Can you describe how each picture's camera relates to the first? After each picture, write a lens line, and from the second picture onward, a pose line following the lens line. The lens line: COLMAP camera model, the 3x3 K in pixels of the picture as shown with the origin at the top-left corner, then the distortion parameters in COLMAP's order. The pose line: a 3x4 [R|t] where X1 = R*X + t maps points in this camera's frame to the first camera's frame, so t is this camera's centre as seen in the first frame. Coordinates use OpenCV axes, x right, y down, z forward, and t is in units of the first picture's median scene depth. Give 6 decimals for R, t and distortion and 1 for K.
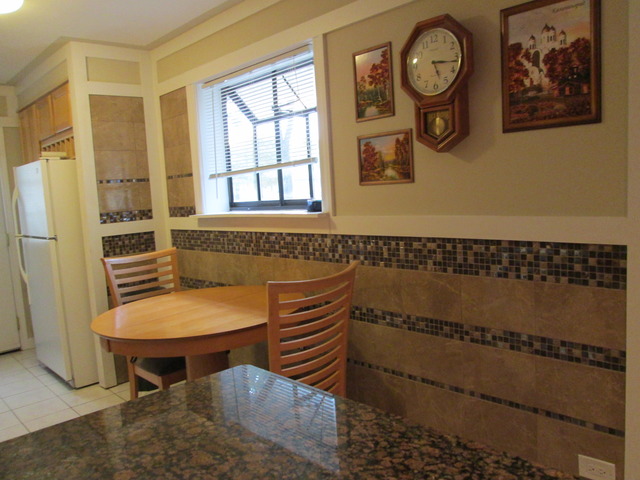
lens RADIAL K [[541.1, 0, 322.5], [0, 541.1, 246.7], [0, 0, 1]] dist [-0.030643, 0.017416]
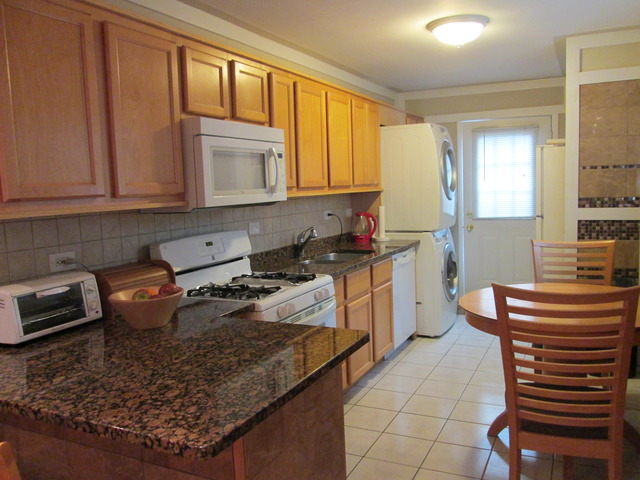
lens RADIAL K [[541.1, 0, 323.6], [0, 541.1, 238.3], [0, 0, 1]] dist [-0.030643, 0.017416]
pose [[0.375509, 0.142678, -0.915771, 0.368652], [-0.096359, 0.988735, 0.114534, -0.055055], [0.921796, 0.045234, 0.385027, 0.135693]]
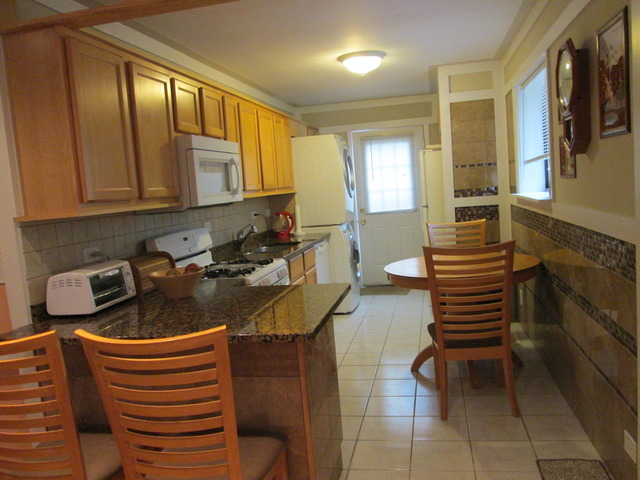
lens RADIAL K [[541.1, 0, 322.1], [0, 541.1, 238.6], [0, 0, 1]] dist [-0.030643, 0.017416]
pose [[0.593691, 0.097790, -0.798729, 0.480754], [-0.054485, 0.995196, 0.081346, -0.031927], [0.802846, -0.004776, 0.596167, -0.079140]]
